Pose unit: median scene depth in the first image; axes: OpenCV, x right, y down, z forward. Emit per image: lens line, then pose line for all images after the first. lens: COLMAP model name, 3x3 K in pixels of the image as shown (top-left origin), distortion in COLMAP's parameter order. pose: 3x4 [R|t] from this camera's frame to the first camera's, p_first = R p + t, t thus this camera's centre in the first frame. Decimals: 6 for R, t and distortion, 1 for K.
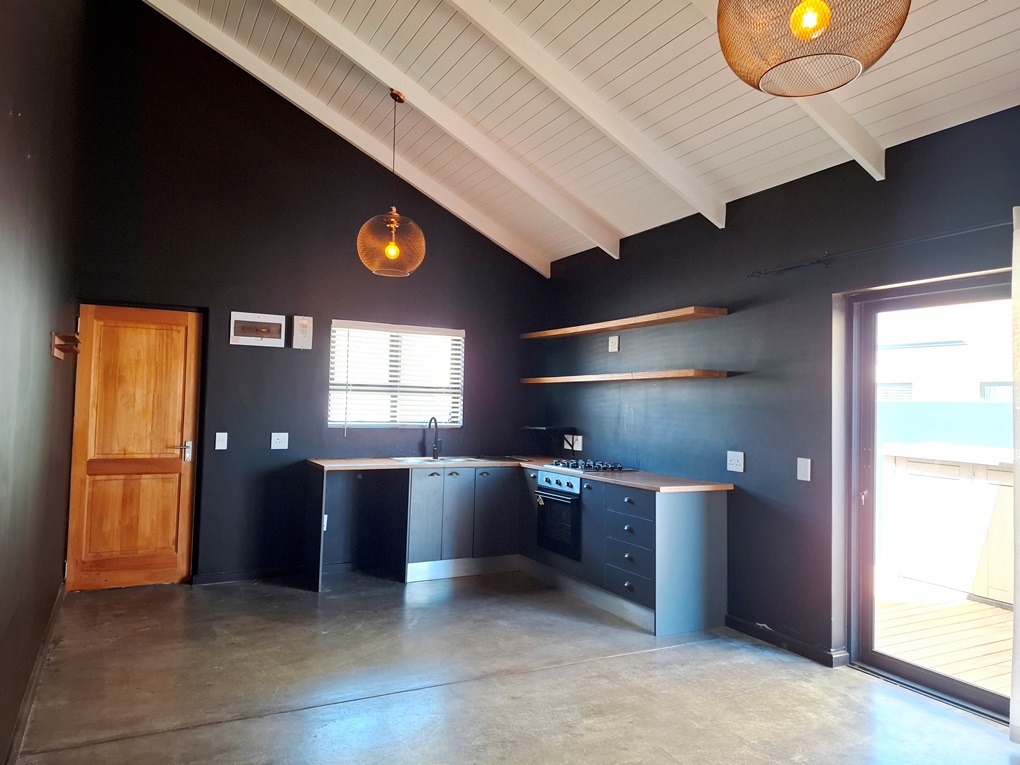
lens RADIAL K [[713.3, 0, 491.5], [0, 713.3, 377.8], [0, 0, 1]] dist [0.064420, -0.088584]
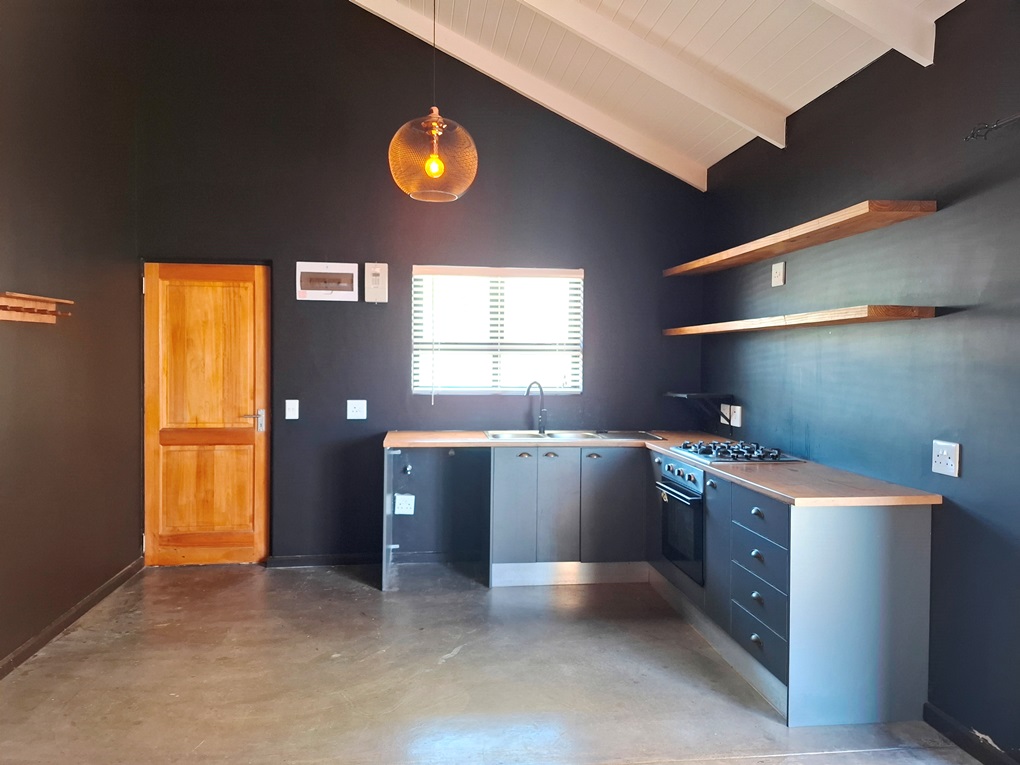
lens RADIAL K [[713.3, 0, 491.5], [0, 713.3, 377.8], [0, 0, 1]] dist [0.064420, -0.088584]
pose [[0.934064, -0.005233, -0.357068, 0.176578], [0.027498, 0.997978, 0.057306, 0.004662], [0.356046, -0.063346, 0.932319, 0.274856]]
